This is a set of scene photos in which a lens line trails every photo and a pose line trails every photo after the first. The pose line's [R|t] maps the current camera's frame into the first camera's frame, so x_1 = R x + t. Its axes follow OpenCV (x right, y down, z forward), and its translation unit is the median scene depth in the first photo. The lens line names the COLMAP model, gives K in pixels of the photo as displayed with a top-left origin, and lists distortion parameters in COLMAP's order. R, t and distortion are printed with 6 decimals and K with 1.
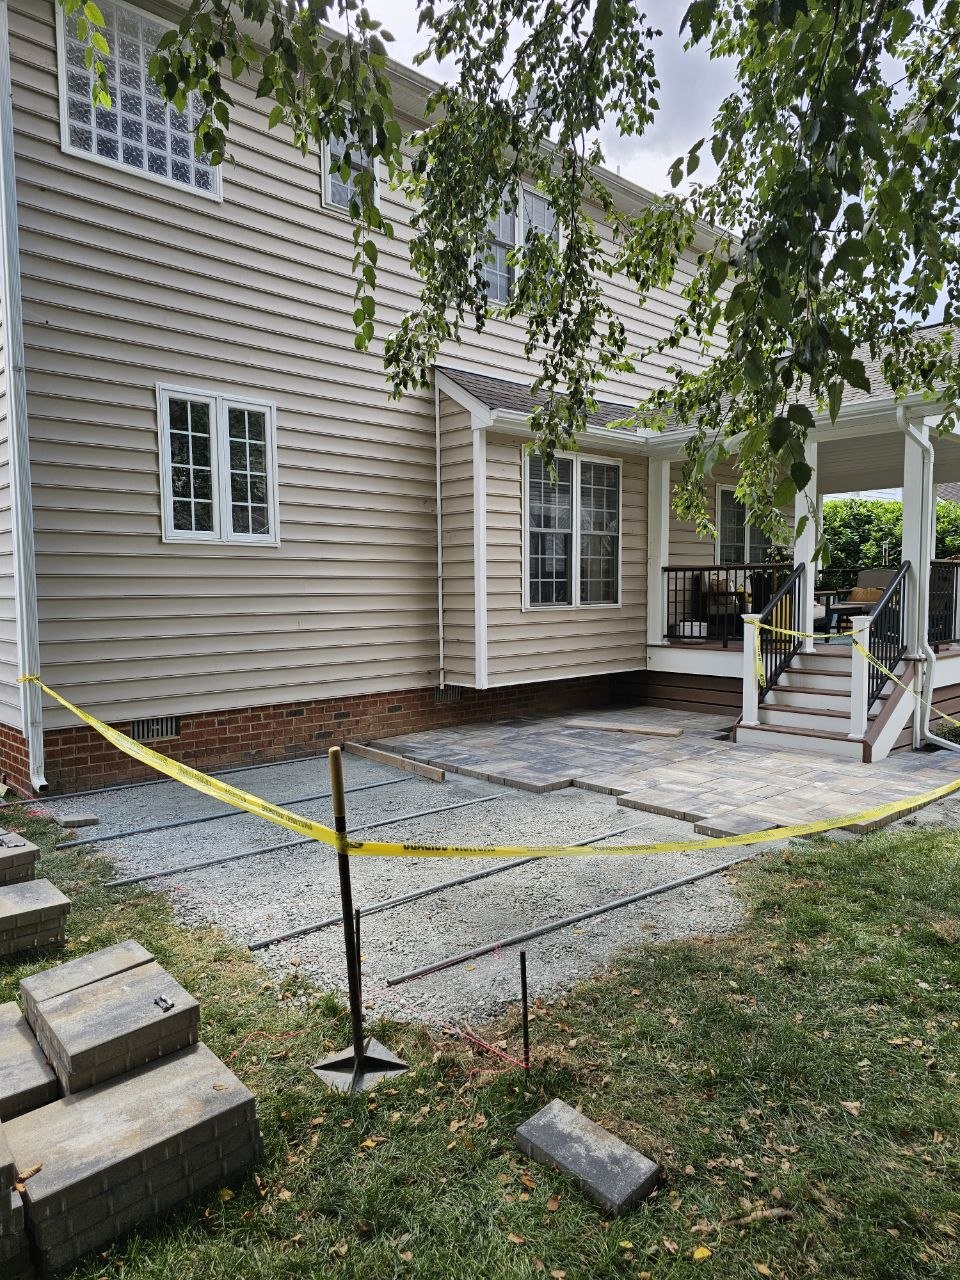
lens RADIAL K [[855.7, 0, 486.4], [0, 855.7, 633.4], [0, 0, 1]] dist [0.044366, -0.033127]
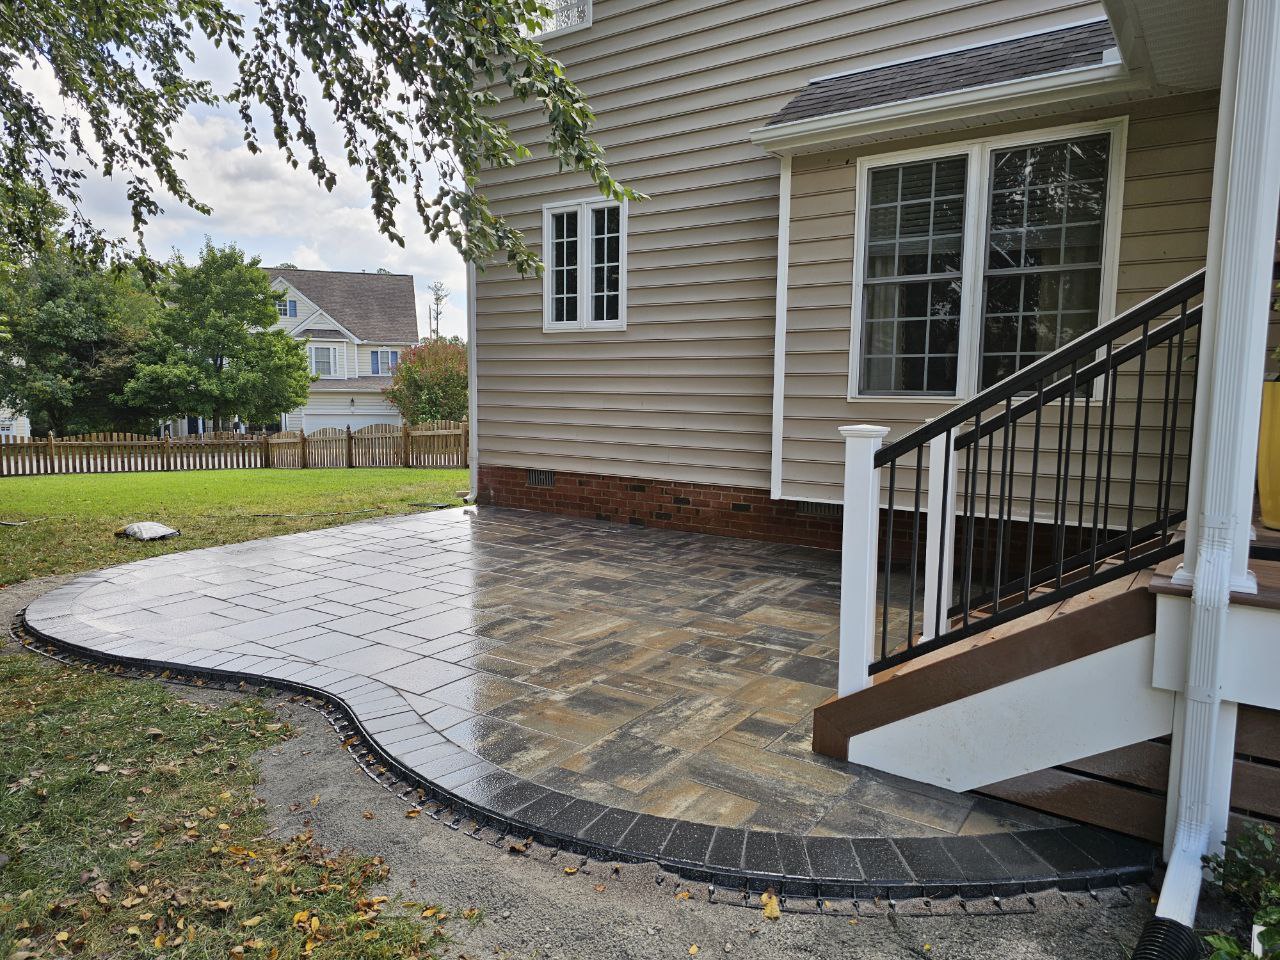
lens RADIAL K [[855.7, 0, 650.0], [0, 855.7, 489.7], [0, 0, 1]] dist [0.044366, -0.033127]
pose [[0.200283, 0.129190, -0.971183, 0.766895], [-0.067156, 0.990747, 0.117943, -0.030185], [0.977434, 0.041599, 0.207106, 0.755360]]
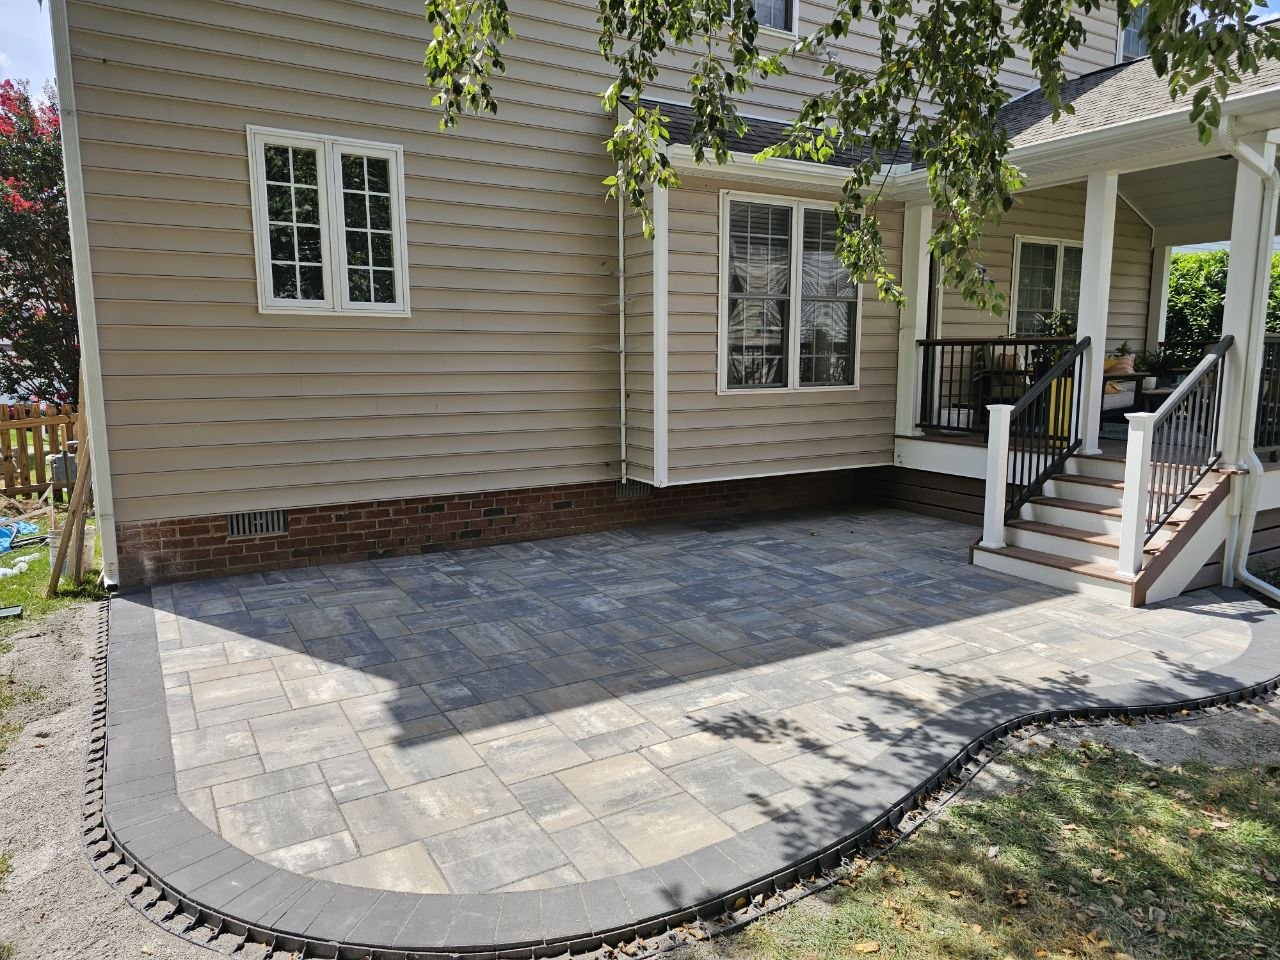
lens RADIAL K [[855.7, 0, 649.7], [0, 855.7, 456.1], [0, 0, 1]] dist [0.044366, -0.033127]
pose [[0.978394, 0.030817, -0.204441, 0.163735], [-0.017987, 0.997767, 0.064321, -0.020306], [0.205967, -0.059254, 0.976763, 0.182025]]
